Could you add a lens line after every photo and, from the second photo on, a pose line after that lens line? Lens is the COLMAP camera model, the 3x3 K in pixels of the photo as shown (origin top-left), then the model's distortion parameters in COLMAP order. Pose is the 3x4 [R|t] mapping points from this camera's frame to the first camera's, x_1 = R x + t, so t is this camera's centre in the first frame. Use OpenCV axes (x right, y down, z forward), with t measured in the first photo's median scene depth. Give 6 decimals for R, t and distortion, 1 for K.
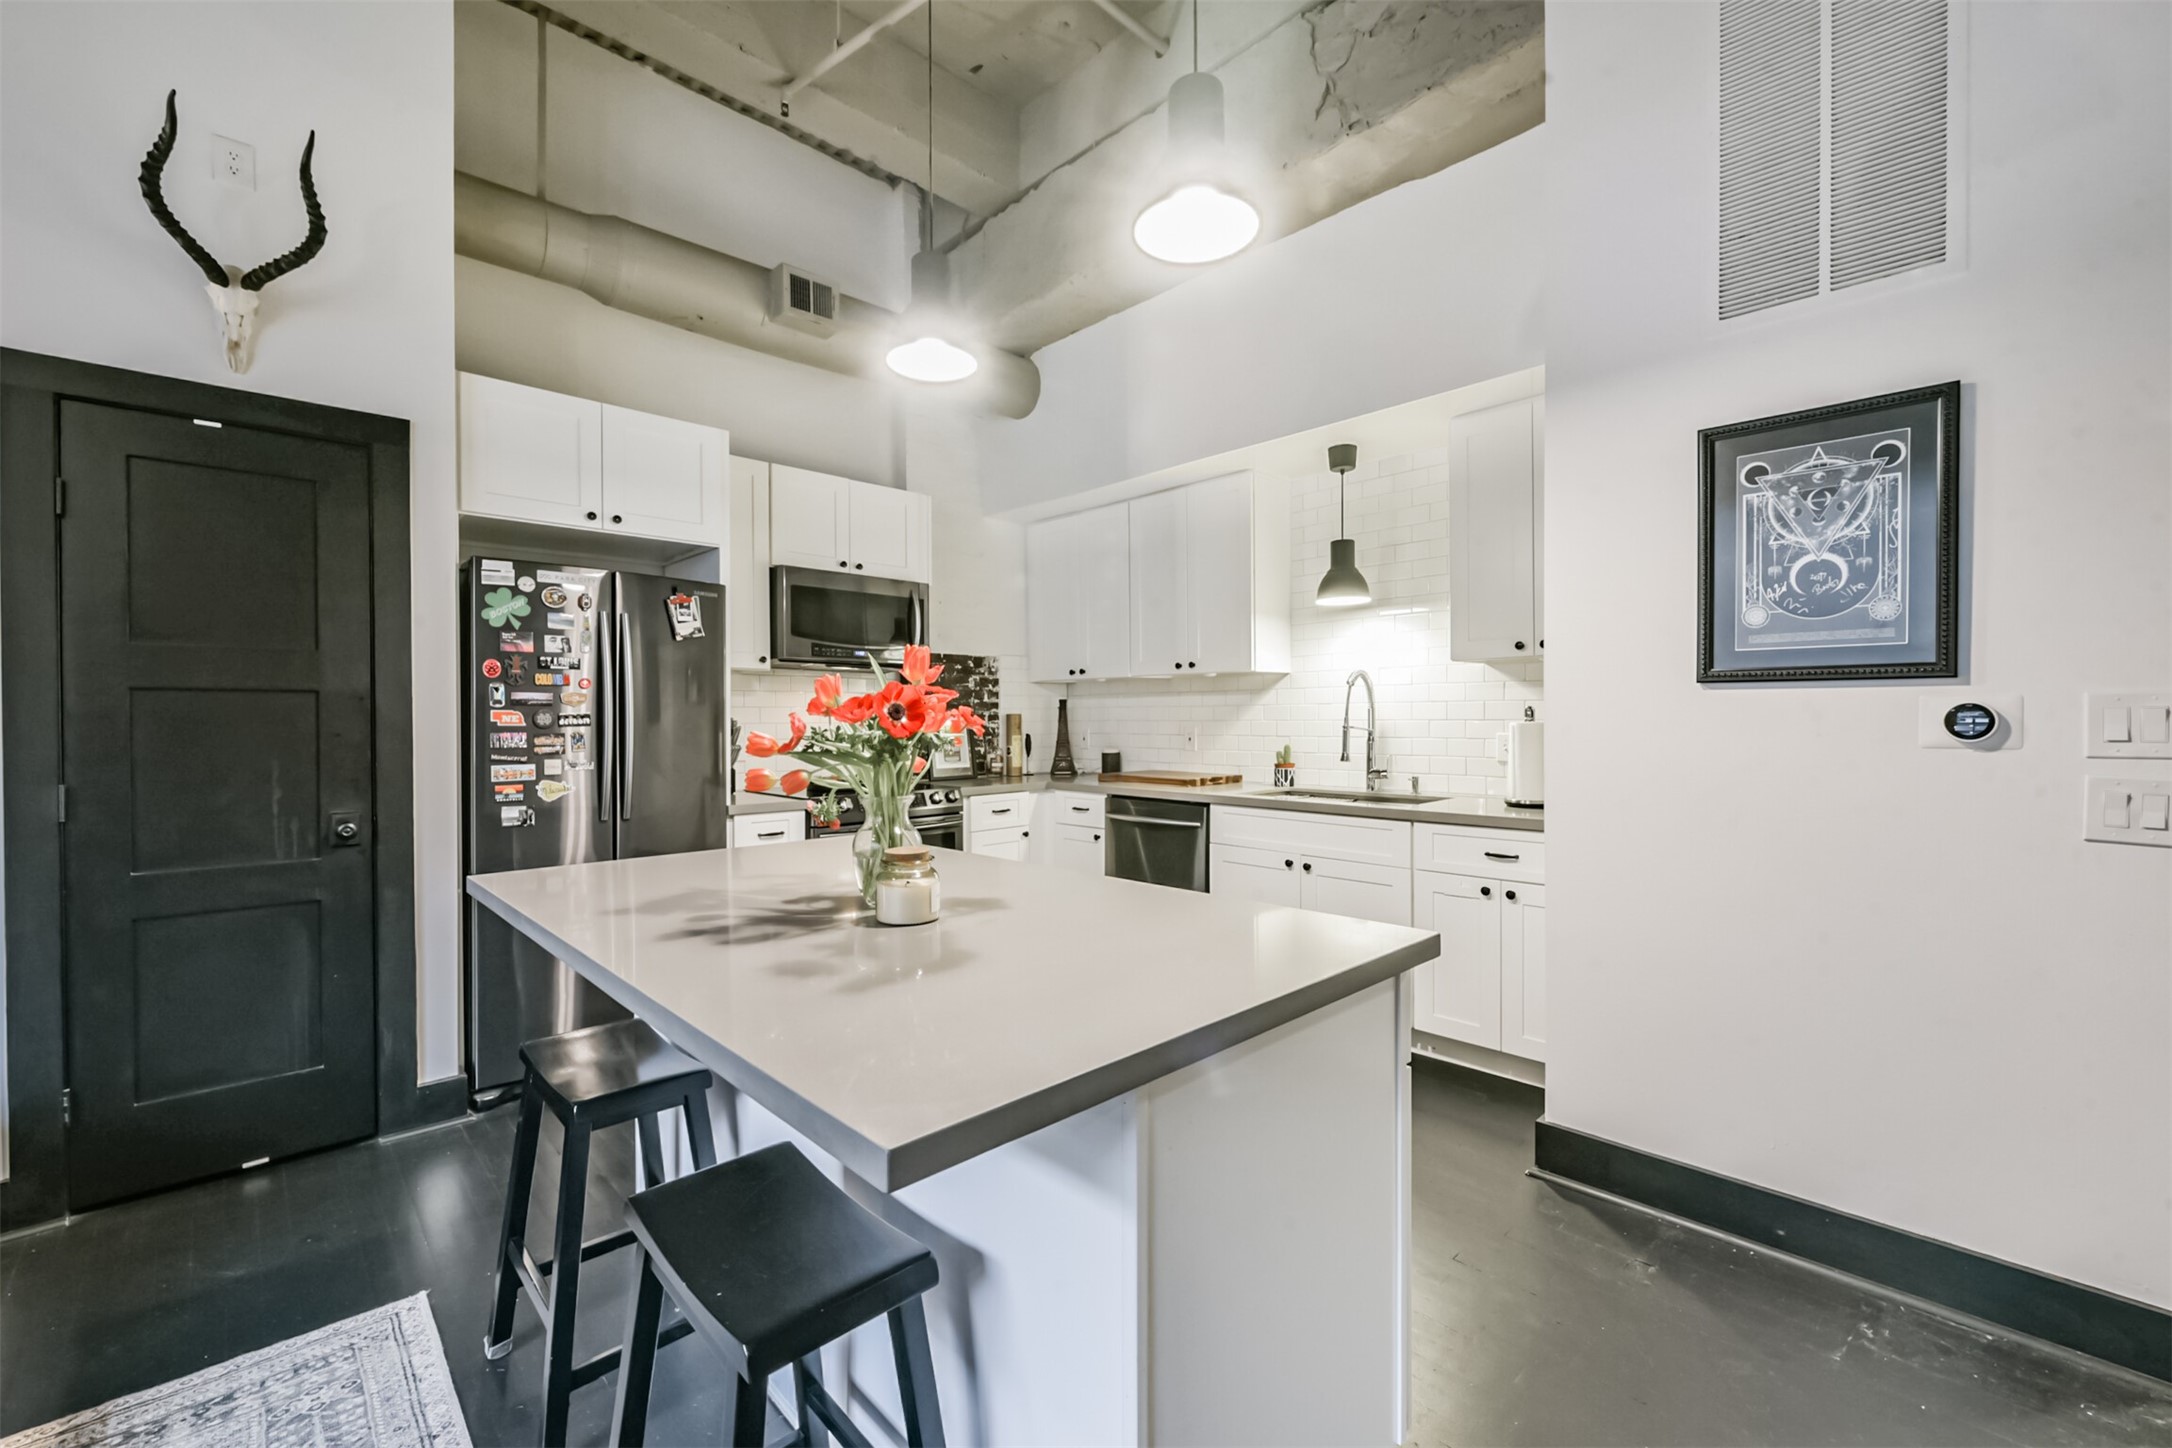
lens RADIAL K [[898.0, 0, 1086.0], [0, 898.0, 724.0], [0, 0, 1]] dist [-0.000420, -0.000065]
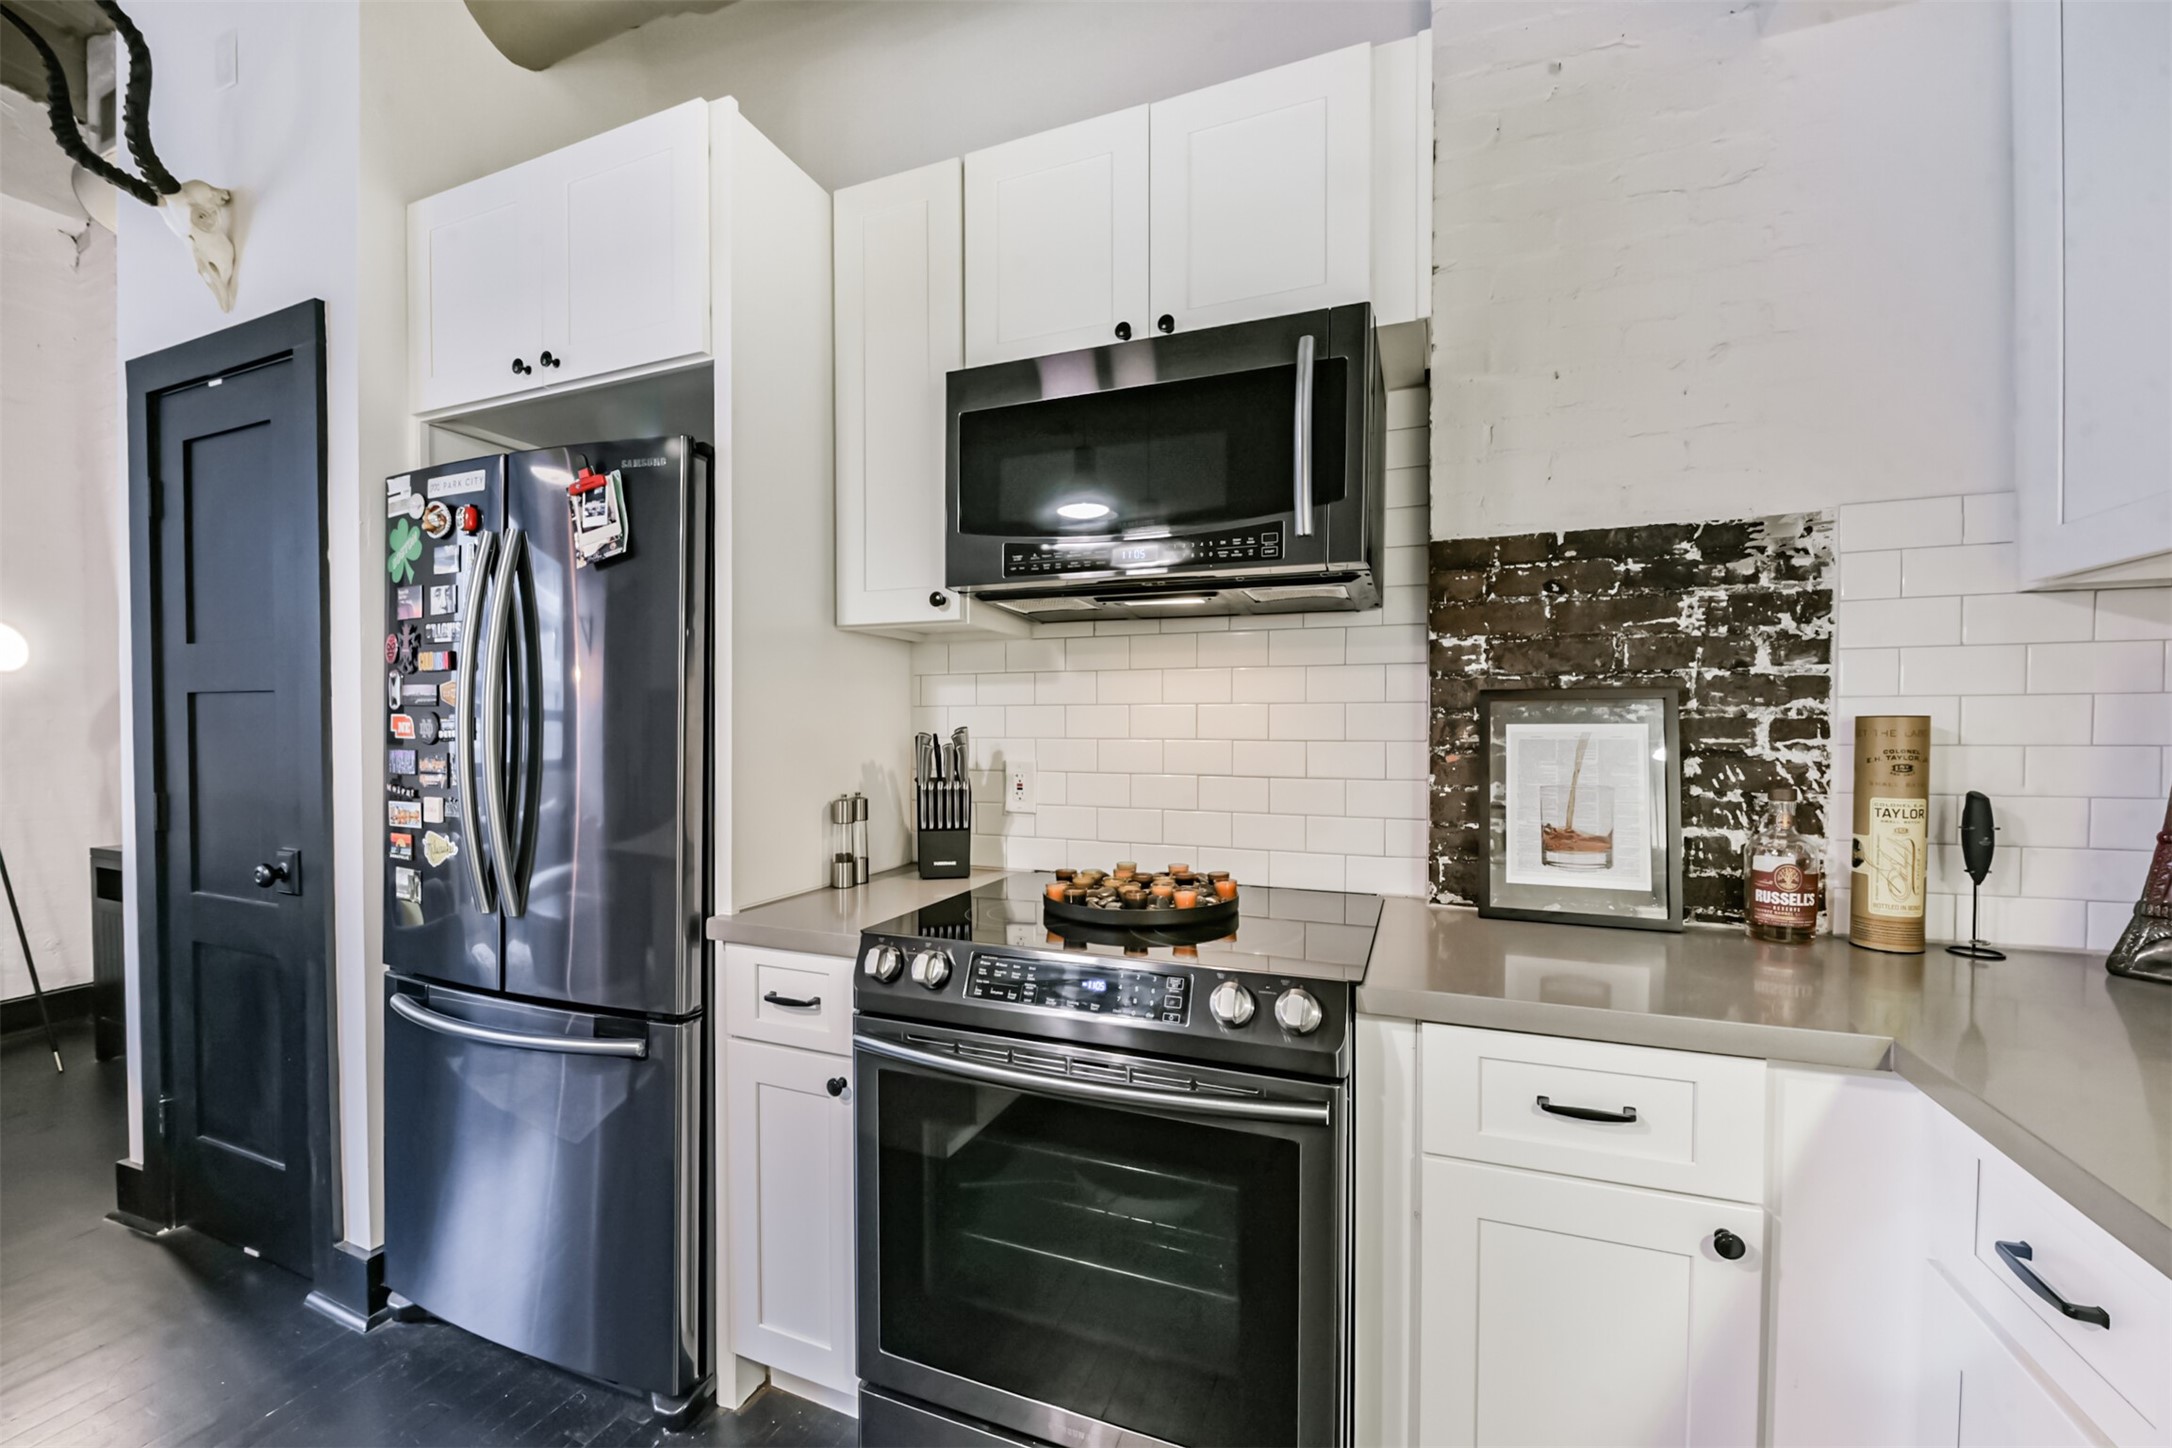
lens RADIAL K [[857.8, 0, 1082.5], [0, 857.8, 736.3], [0, 0, 1]] dist [-0.008820, 0.000105]
pose [[0.406795, 0.021311, -0.913271, 0.053762], [-0.007068, 0.999771, 0.020182, -0.008746], [0.913492, -0.001755, 0.406852, 0.695397]]
